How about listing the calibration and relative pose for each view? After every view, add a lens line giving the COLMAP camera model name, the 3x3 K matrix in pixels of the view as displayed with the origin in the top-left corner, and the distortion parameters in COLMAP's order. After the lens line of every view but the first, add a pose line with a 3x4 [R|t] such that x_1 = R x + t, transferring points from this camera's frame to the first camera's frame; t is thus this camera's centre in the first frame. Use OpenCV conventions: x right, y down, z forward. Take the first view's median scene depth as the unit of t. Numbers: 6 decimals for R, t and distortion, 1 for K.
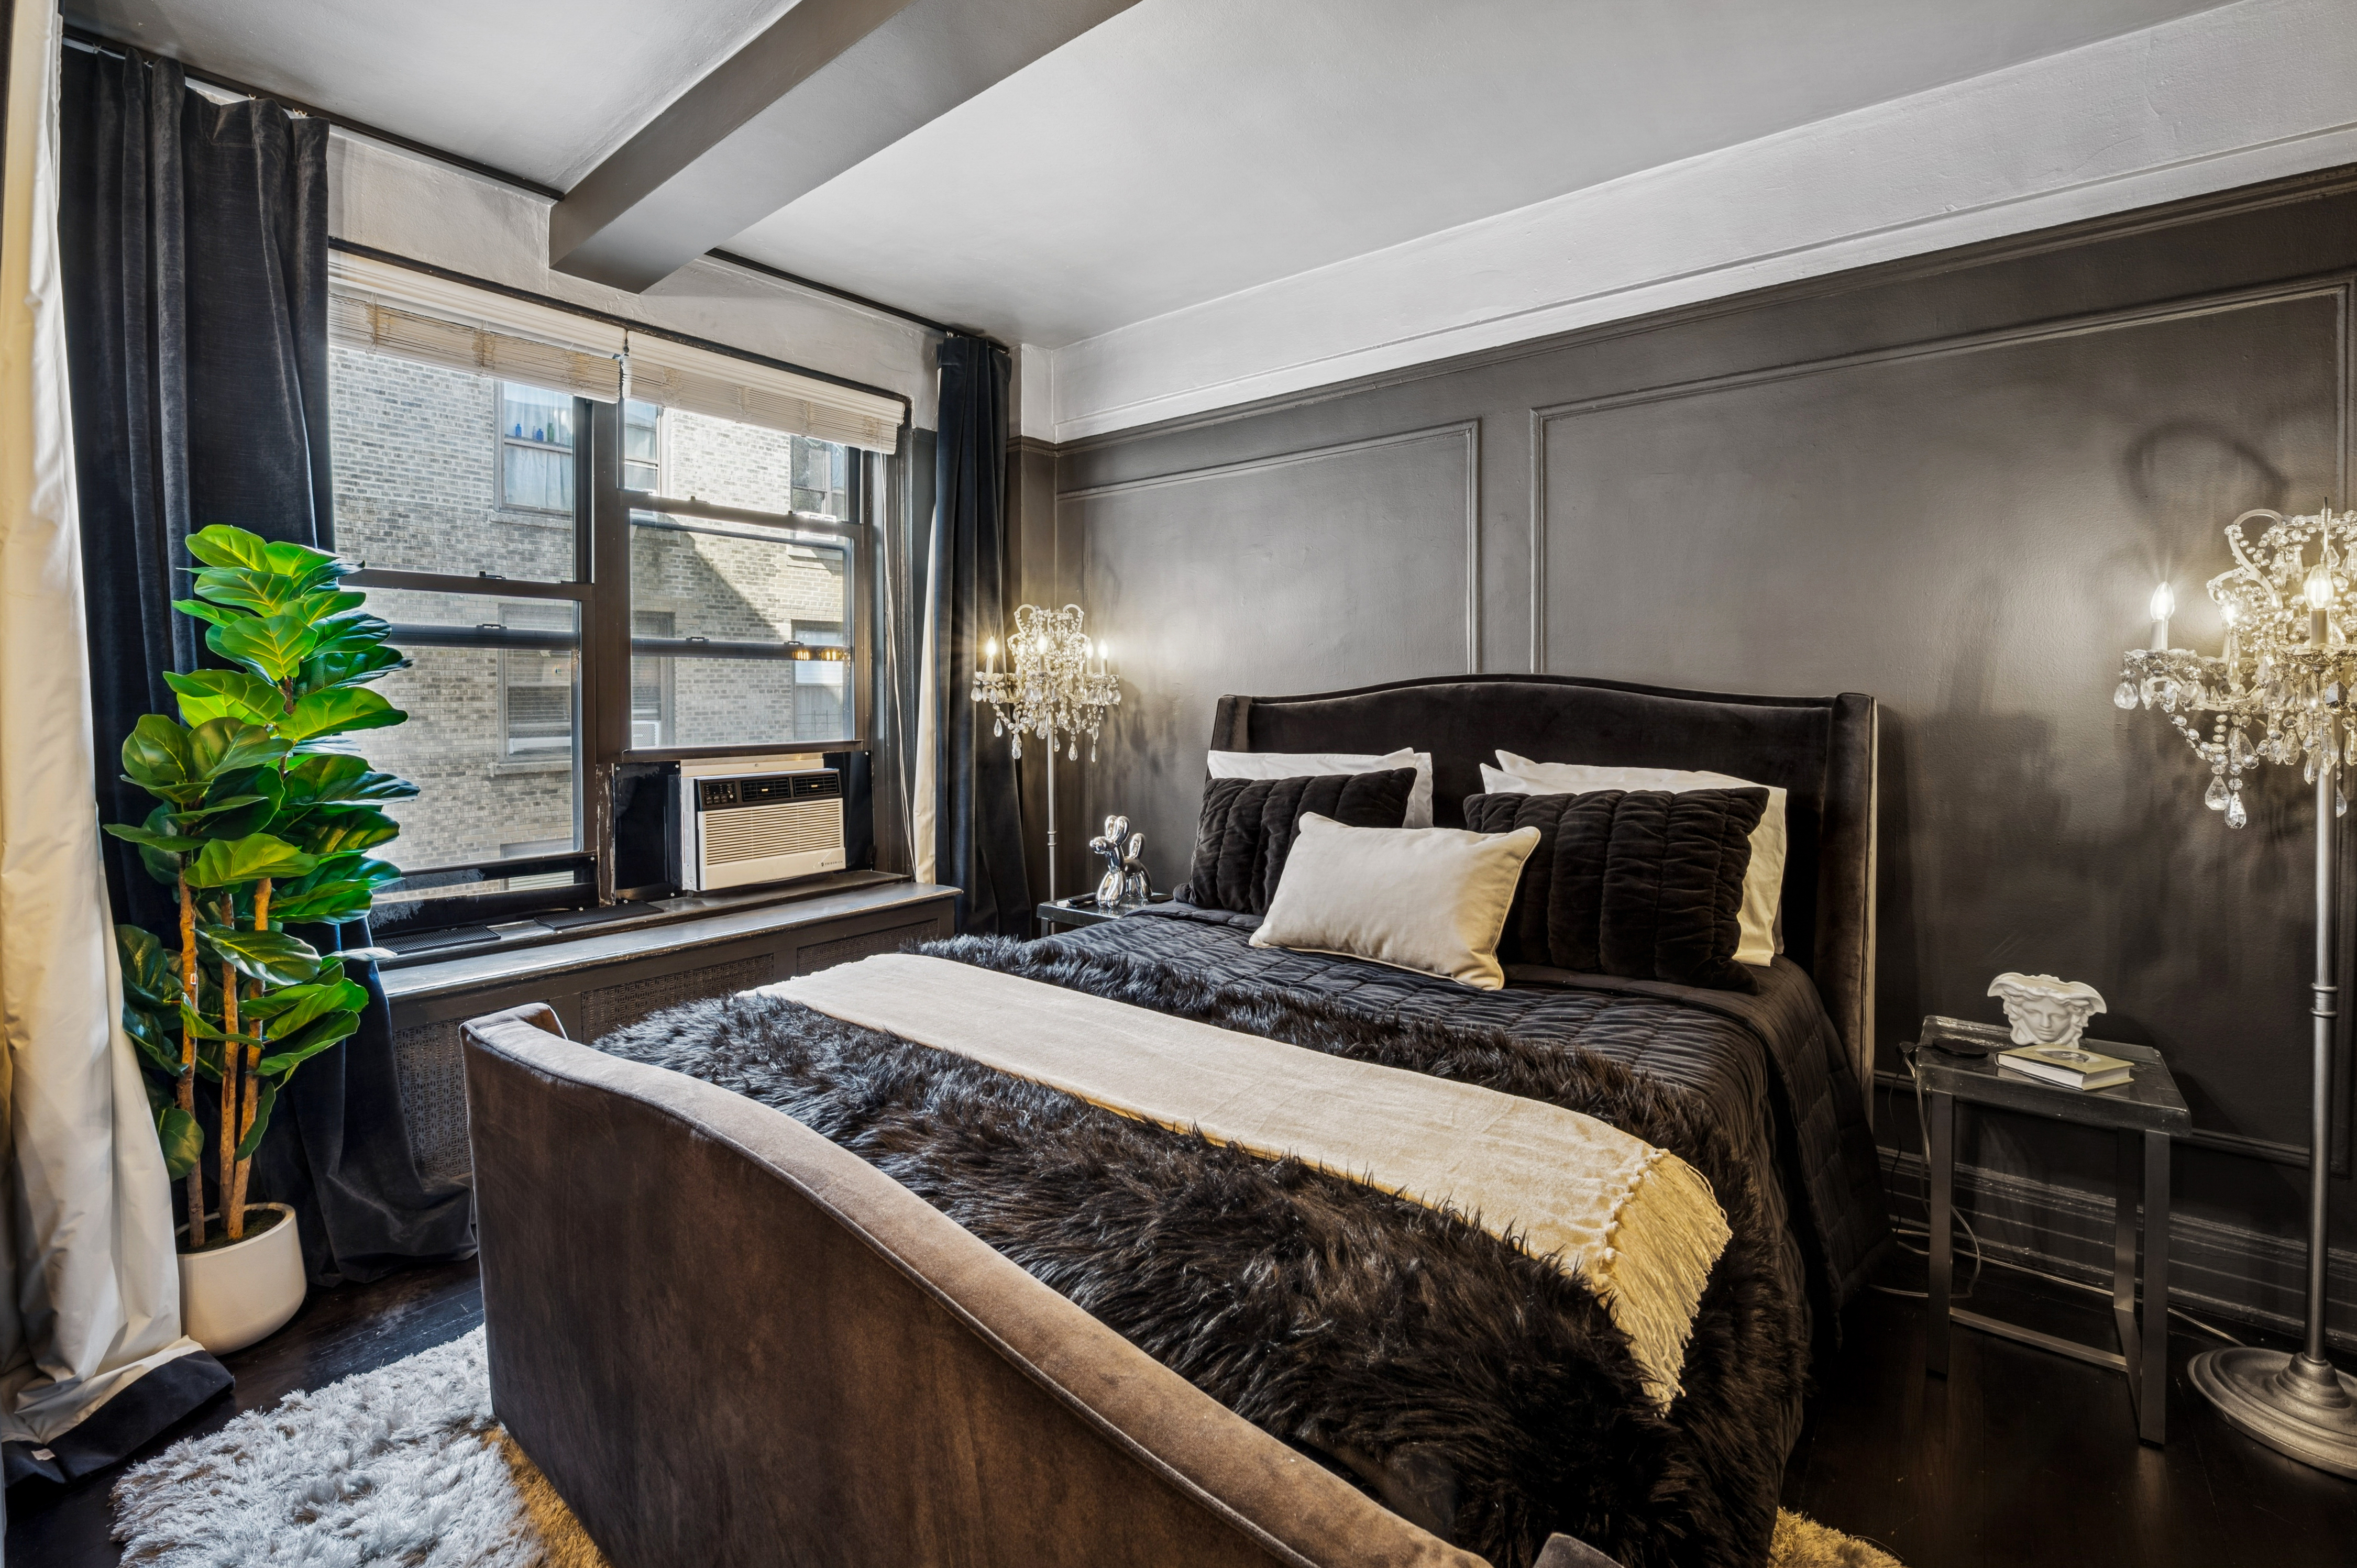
lens RADIAL K [[985.5, 0, 1188.2], [0, 985.5, 698.8], [0, 0, 1]] dist [-0.013331, 0.001570]
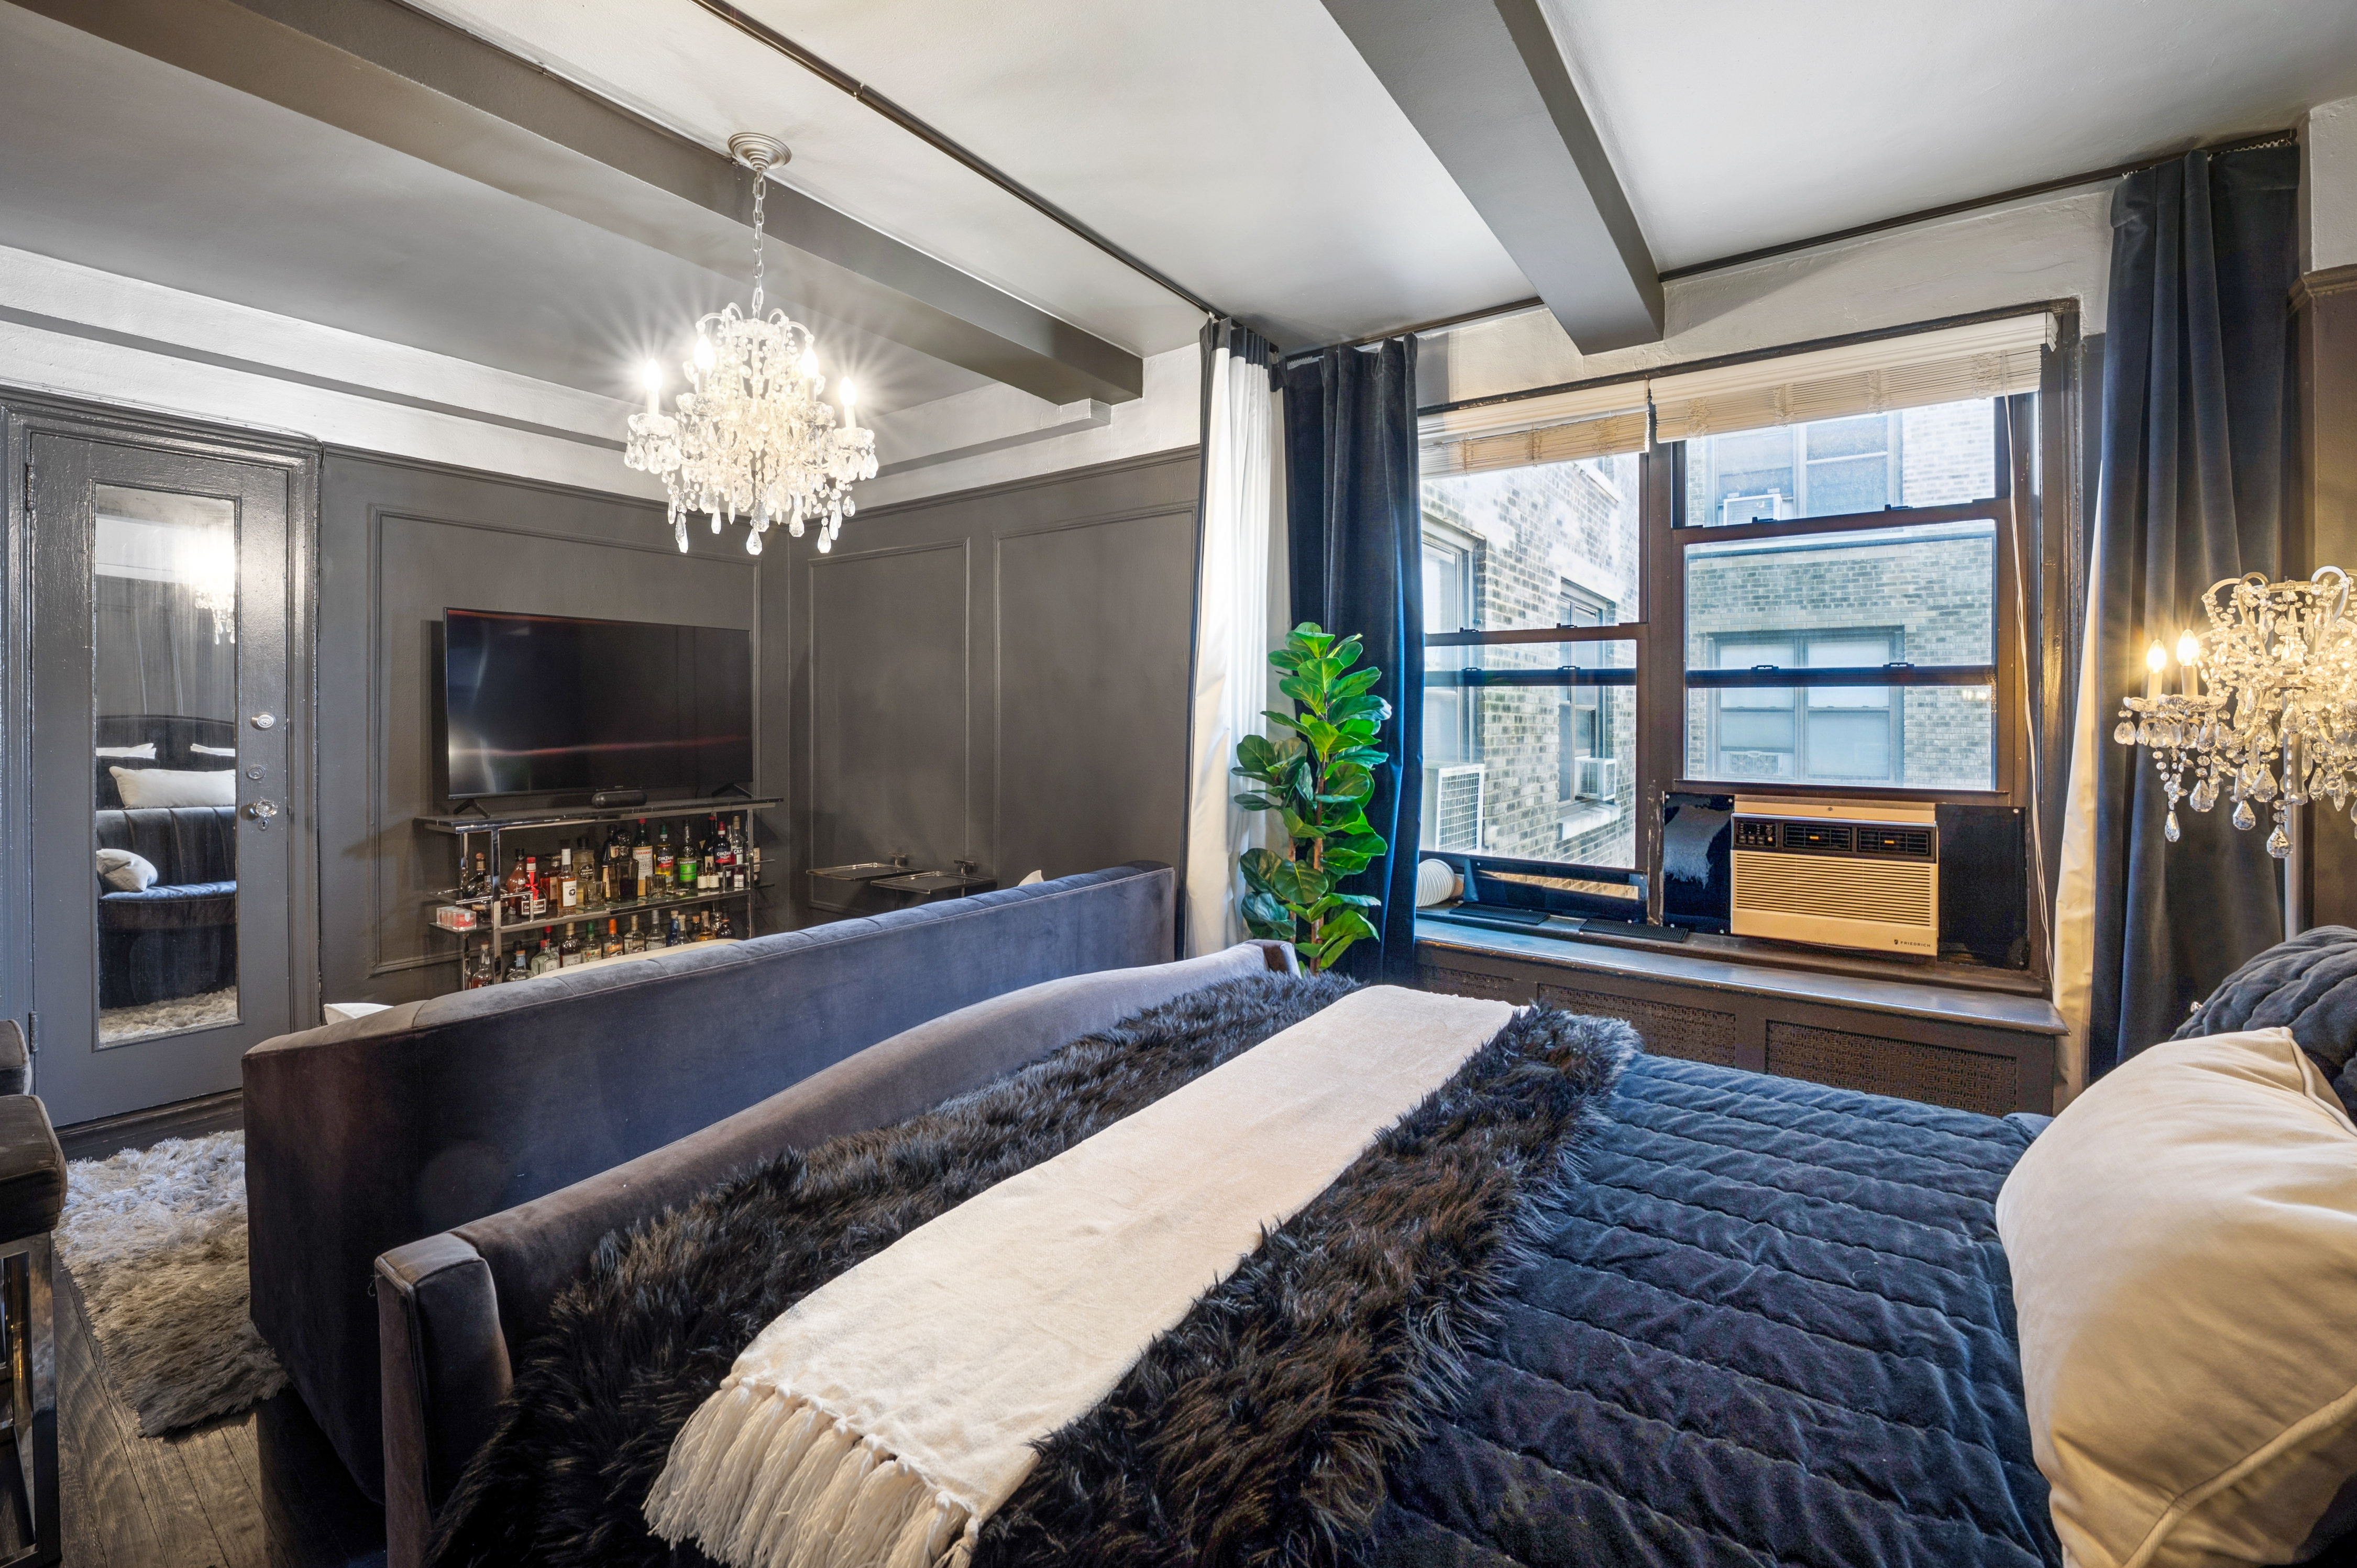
lens RADIAL K [[981.3, 0, 1151.4], [0, 981.3, 720.6], [0, 0, 1]] dist [-0.012069, 0.000103]
pose [[0.050897, 0.010046, -0.998653, 0.376760], [-0.015138, 0.999842, 0.009287, -0.009070], [0.998589, 0.014645, 0.051041, 0.346832]]
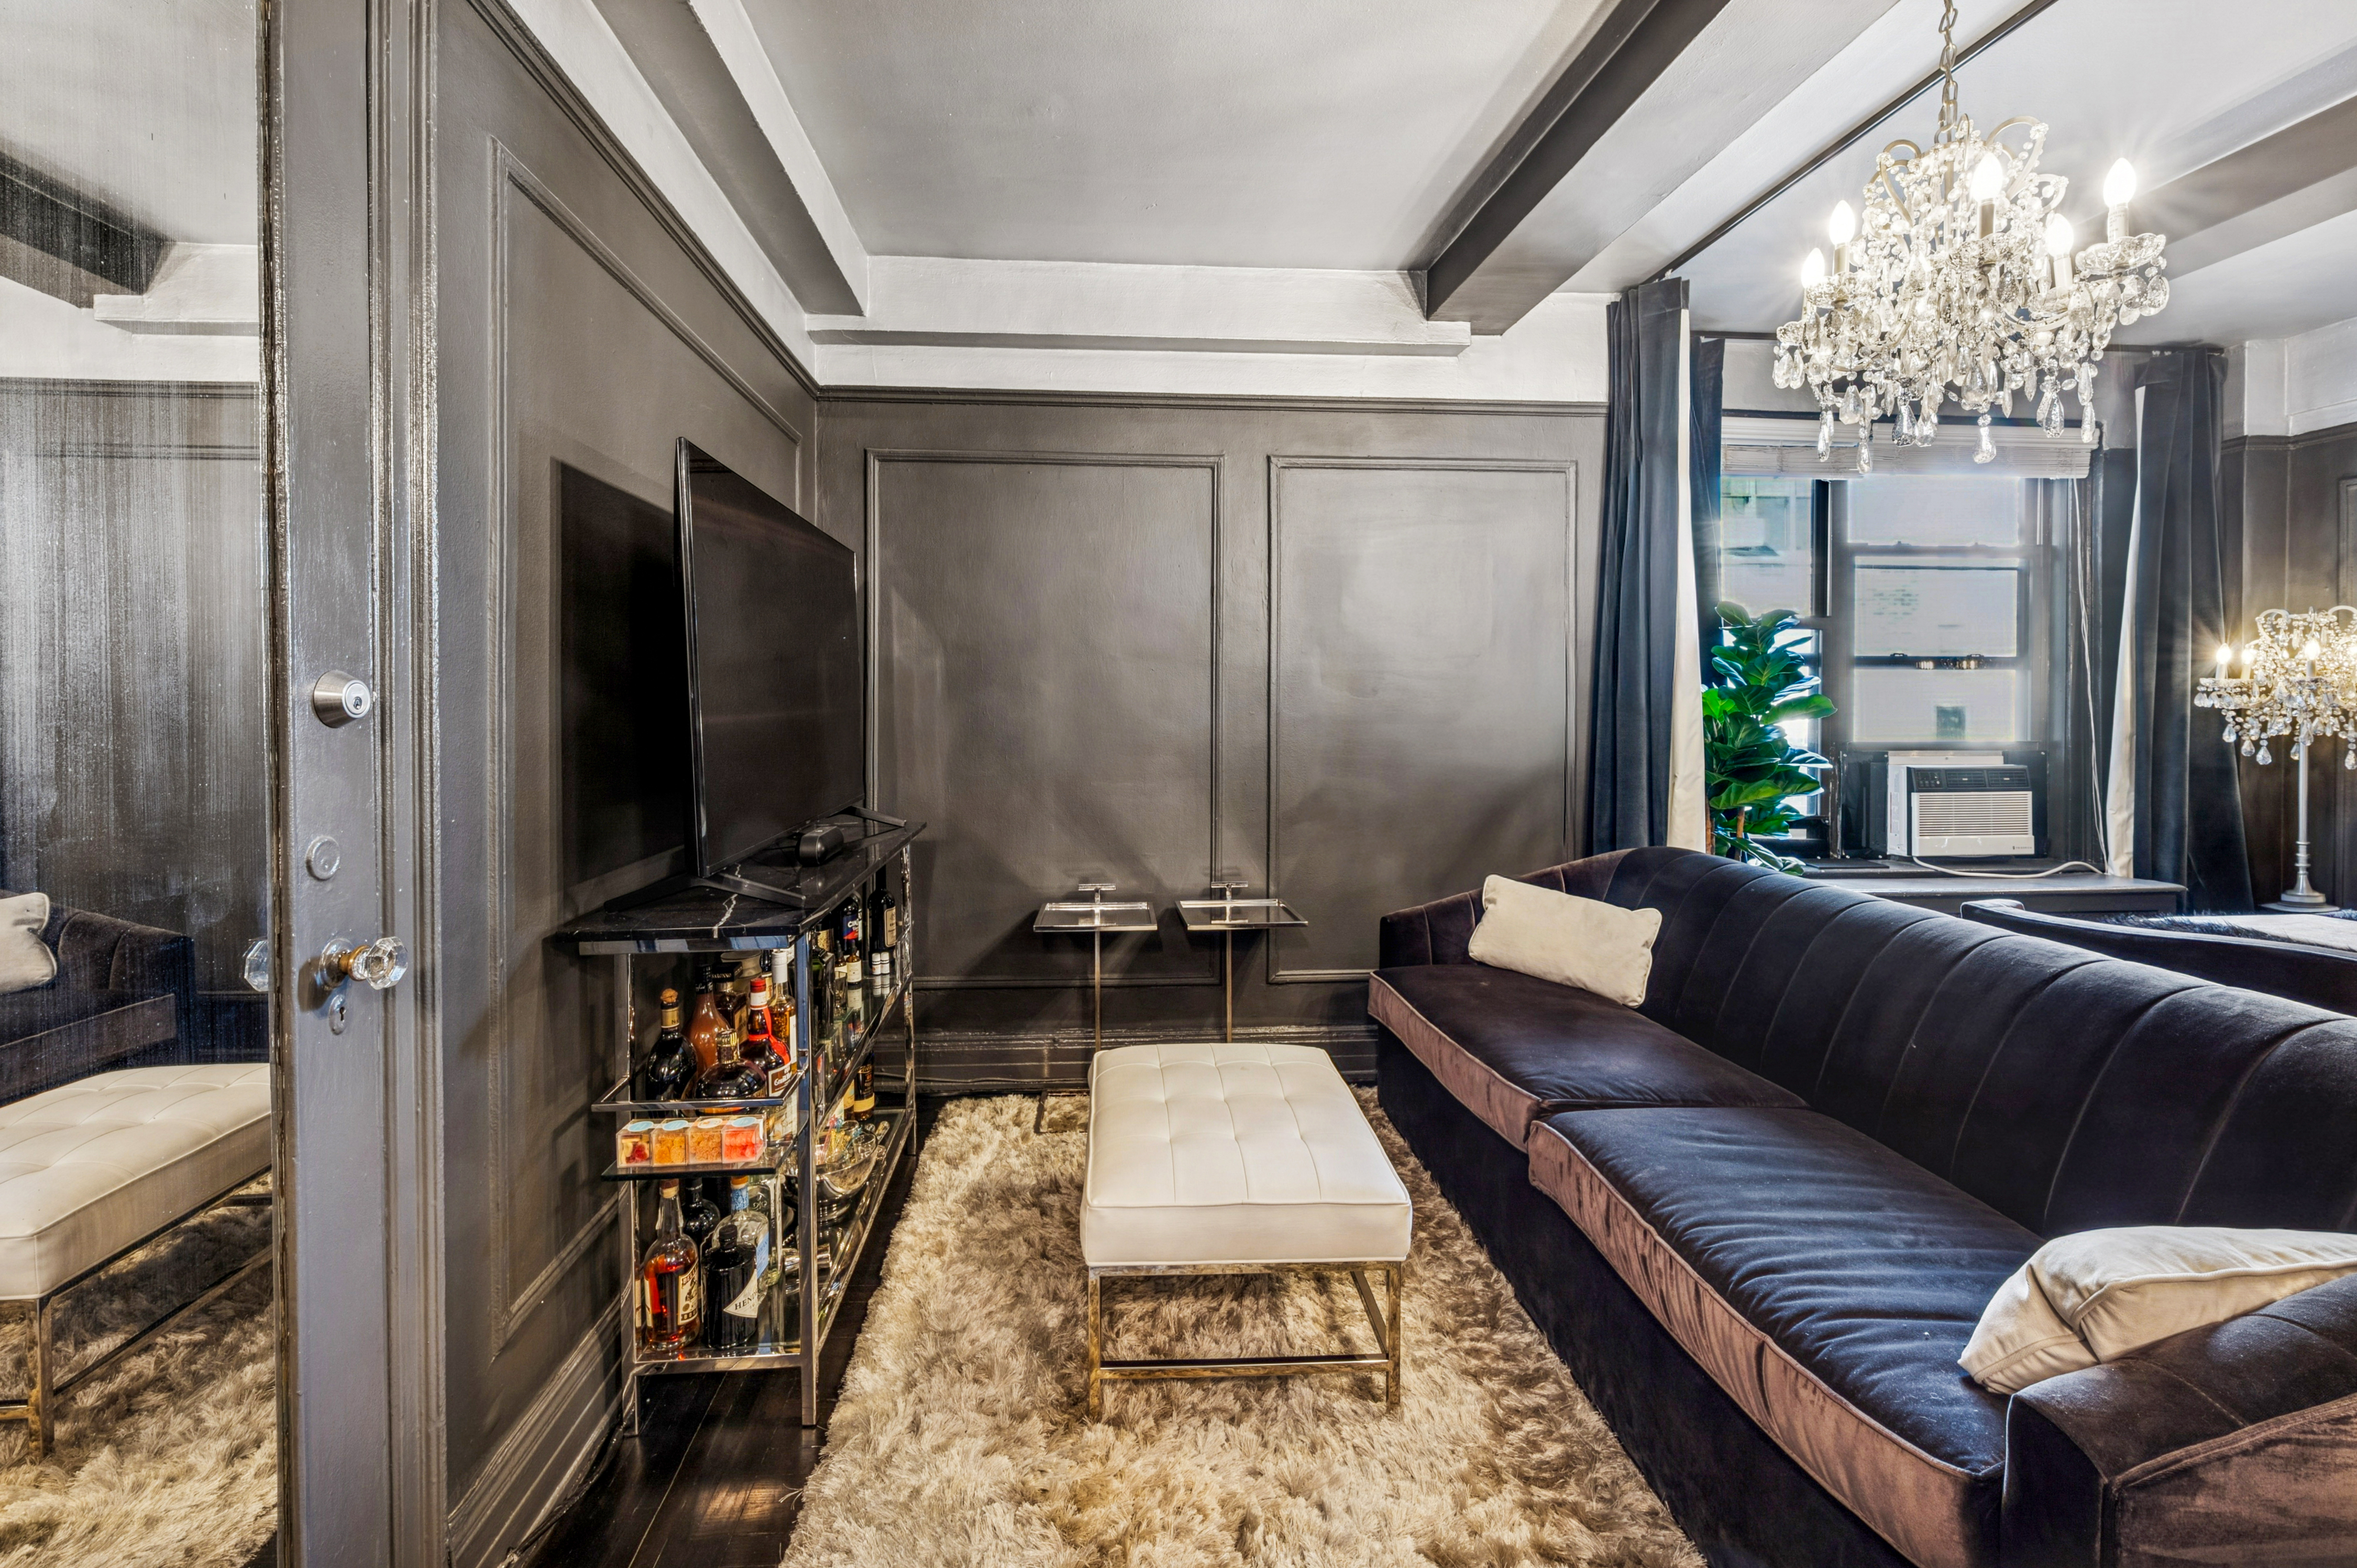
lens RADIAL K [[985.5, 0, 1144.2], [0, 985.5, 716.3], [0, 0, 1]] dist [-0.013331, 0.001570]
pose [[0.686256, 0.015727, -0.727190, -0.239355], [-0.006133, 0.999856, 0.015836, 0.002990], [0.727335, -0.006407, 0.686253, -0.513380]]
